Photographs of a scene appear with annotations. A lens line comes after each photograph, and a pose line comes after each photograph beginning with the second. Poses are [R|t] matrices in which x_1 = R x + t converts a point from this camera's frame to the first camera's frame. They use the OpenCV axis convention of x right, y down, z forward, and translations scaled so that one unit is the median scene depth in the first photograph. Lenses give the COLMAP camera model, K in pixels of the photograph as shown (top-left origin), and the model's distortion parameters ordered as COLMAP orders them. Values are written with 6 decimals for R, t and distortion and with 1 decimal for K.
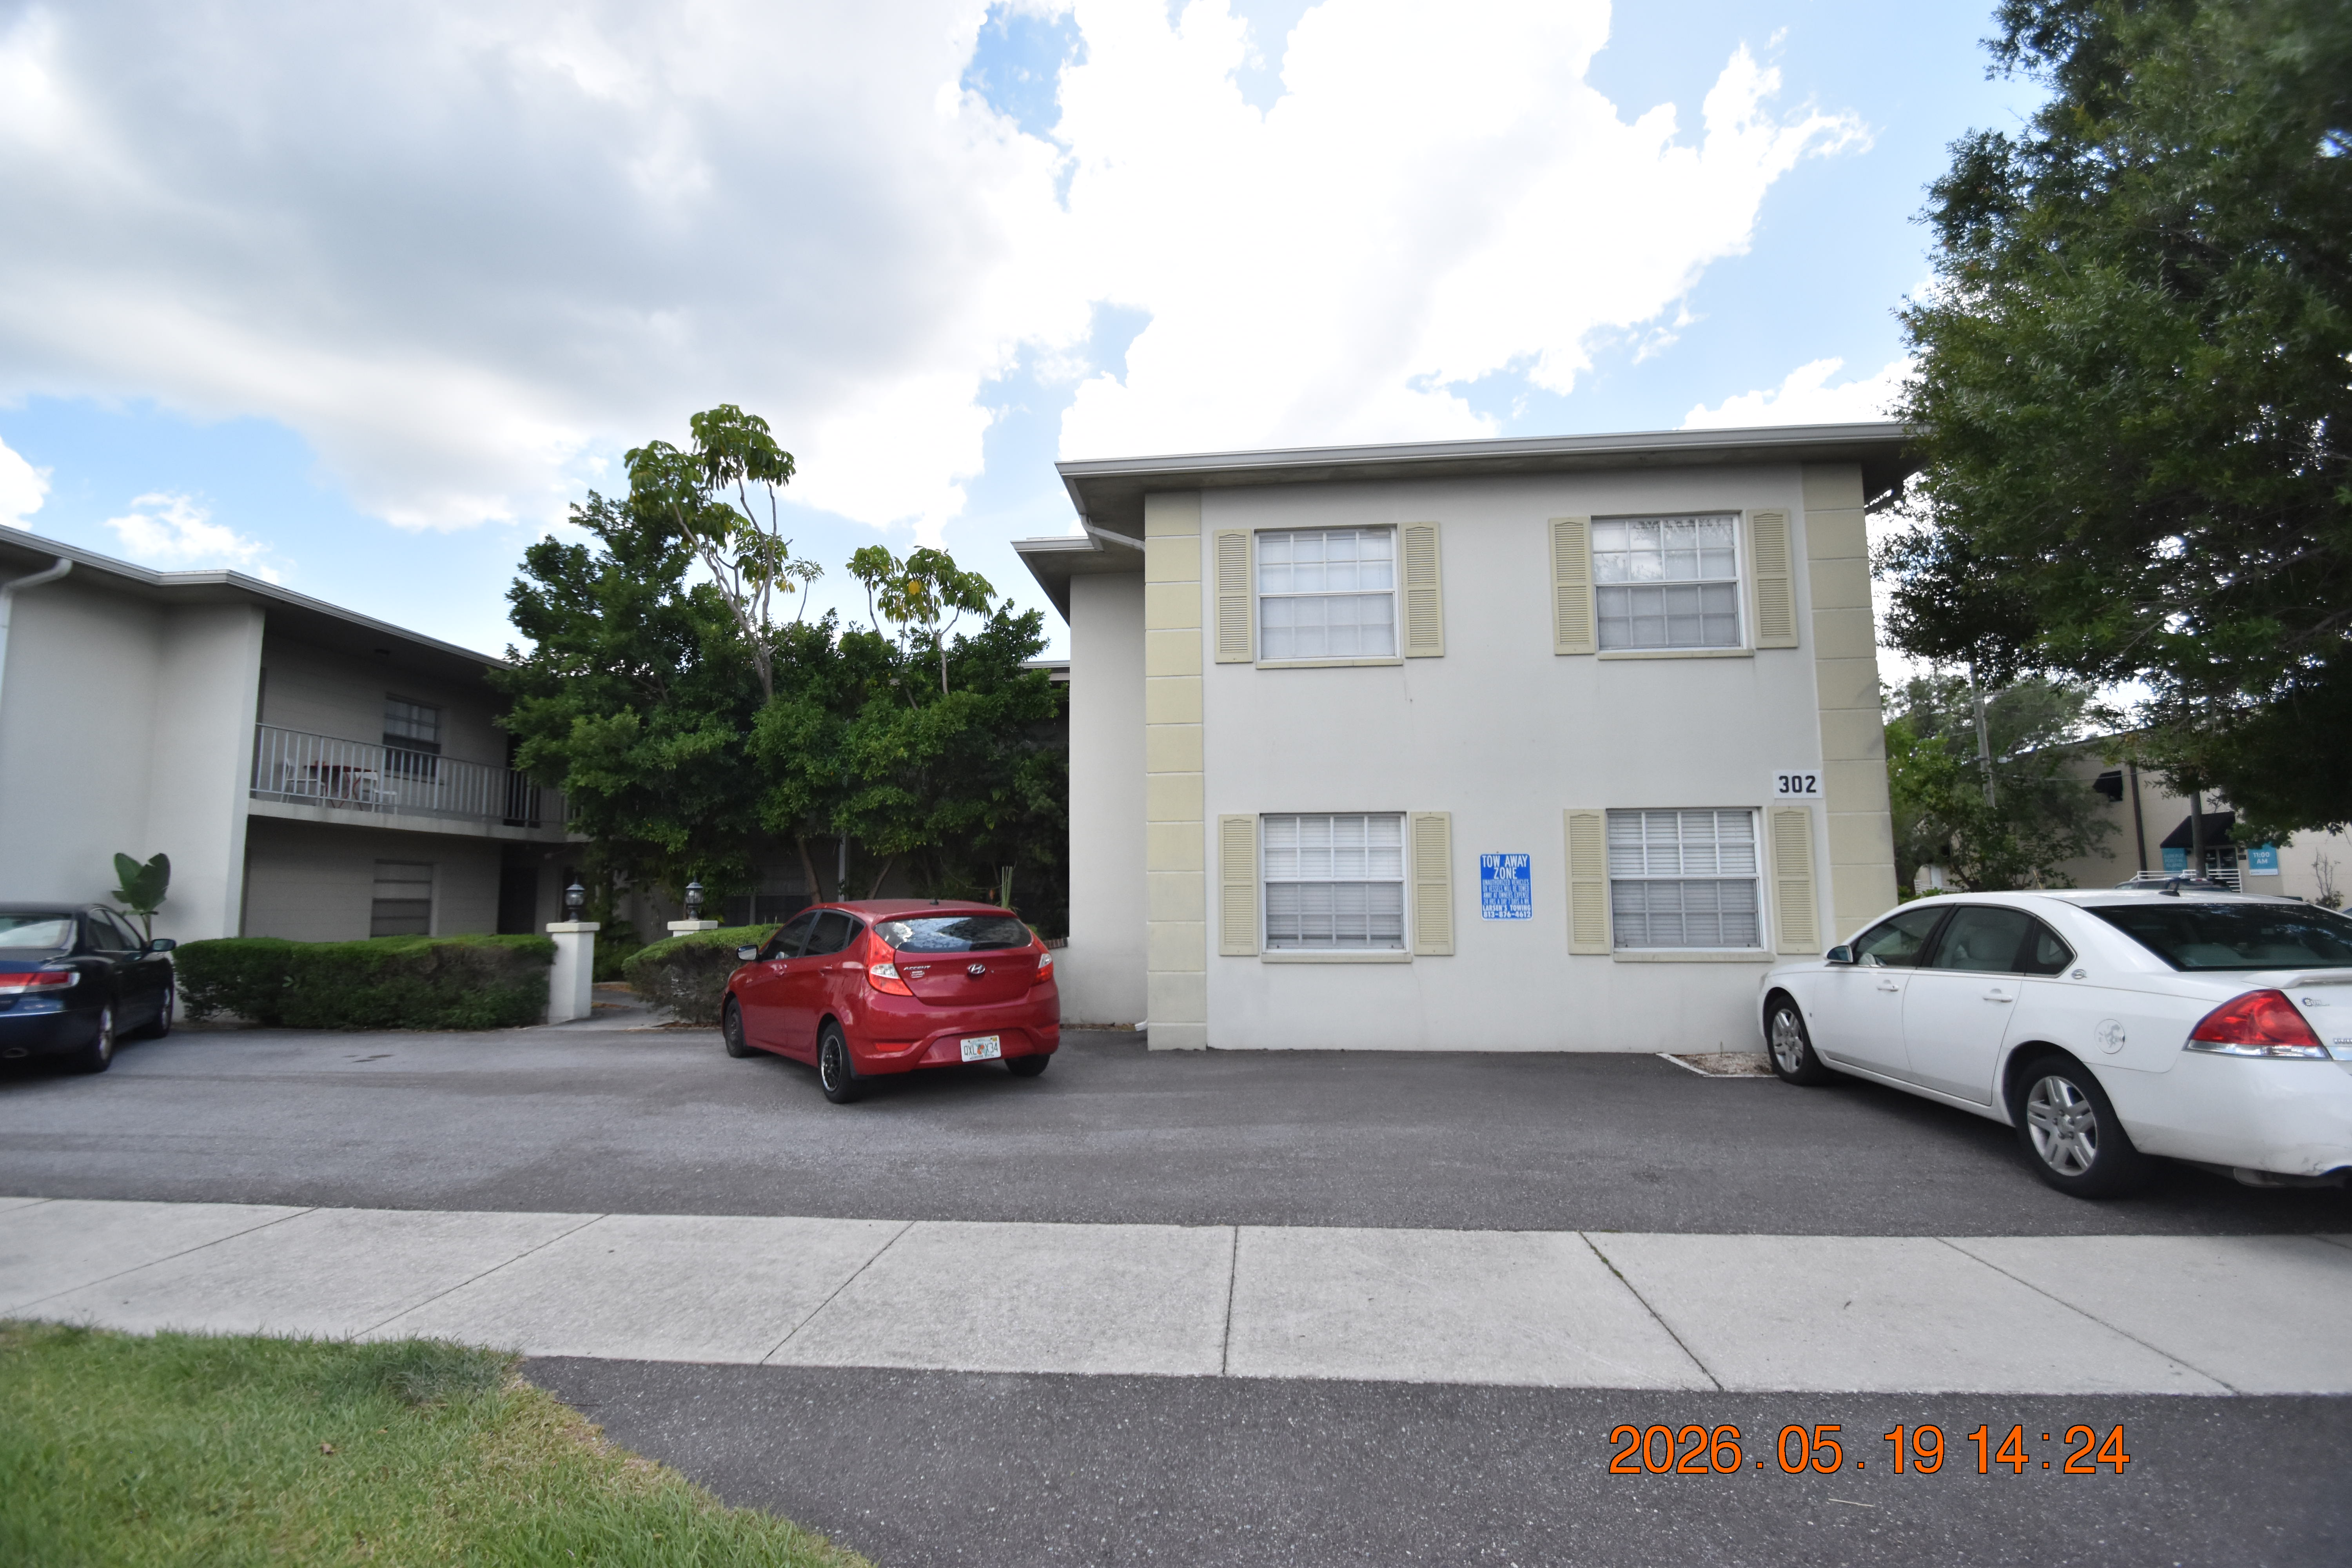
lens RADIAL K [[1026.3, 0, 1175.4], [0, 1026.3, 792.3], [0, 0, 1]] dist [0.006103, -0.012042]
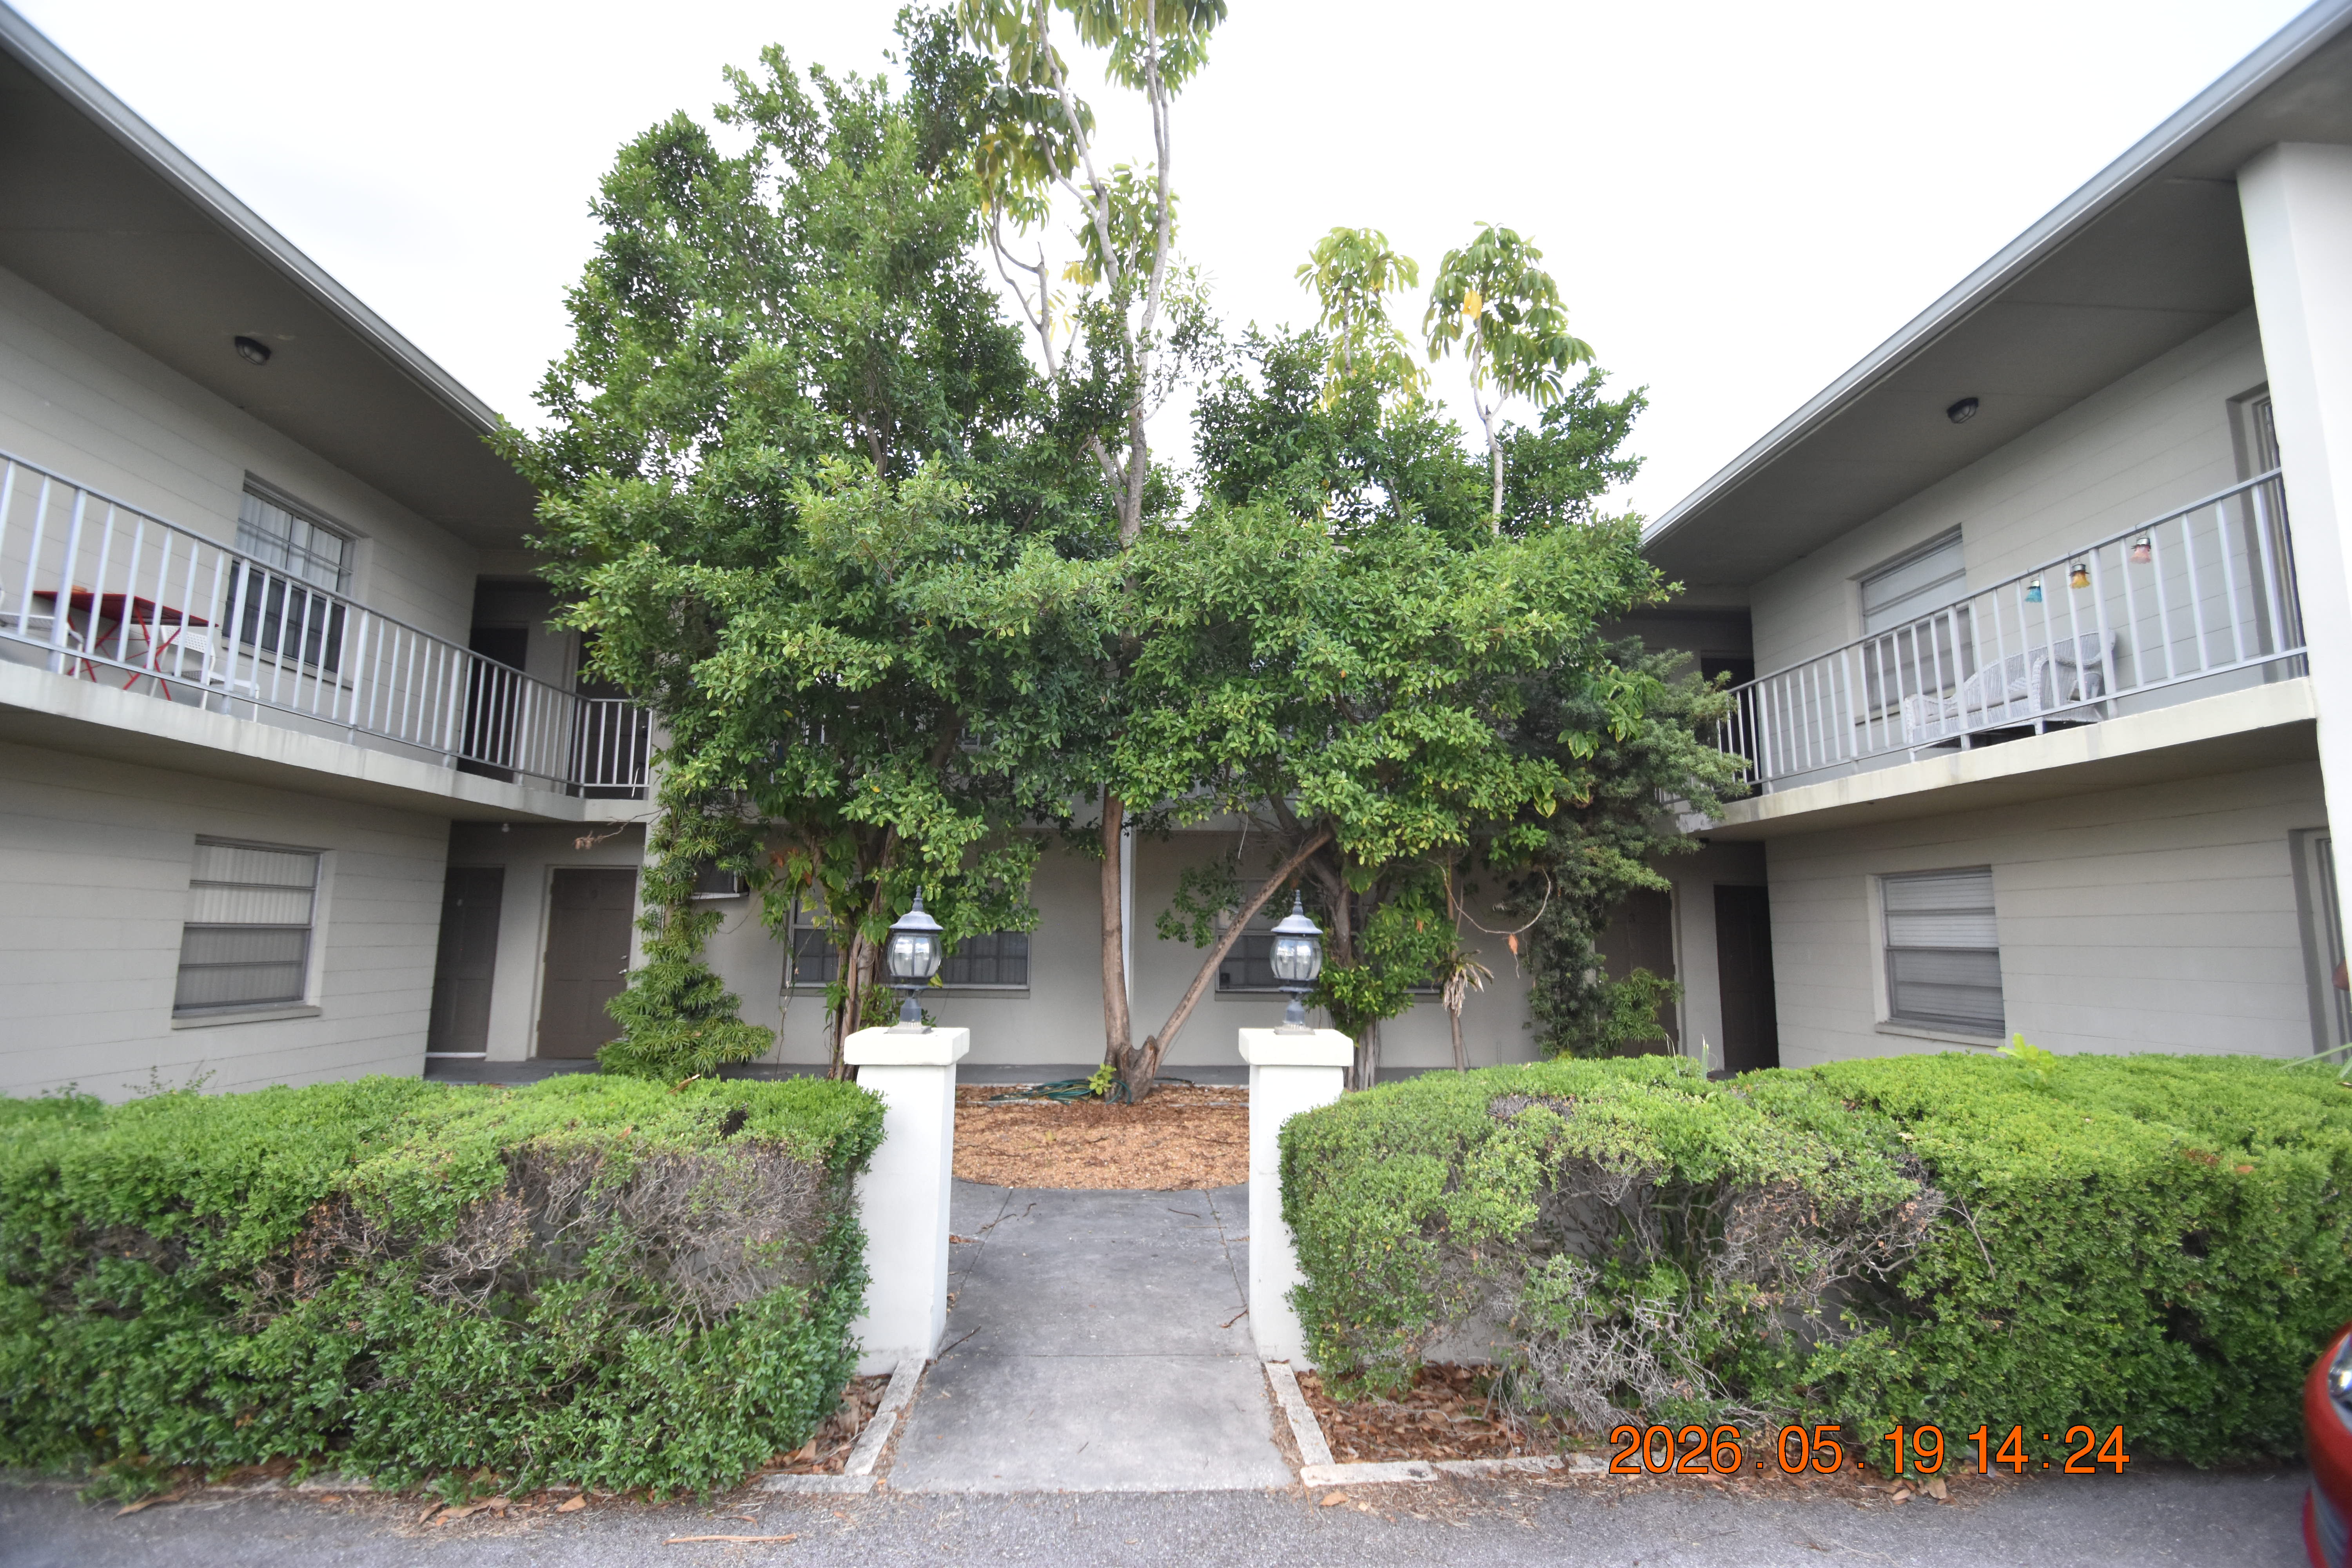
lens RADIAL K [[1026.3, 0, 1183.4], [0, 1026.3, 788.0], [0, 0, 1]] dist [0.006103, -0.012042]
pose [[0.991006, 0.041000, 0.127382, -0.437973], [-0.036925, 0.998733, -0.034192, 0.047536], [-0.128622, 0.029181, 0.991264, 0.536232]]
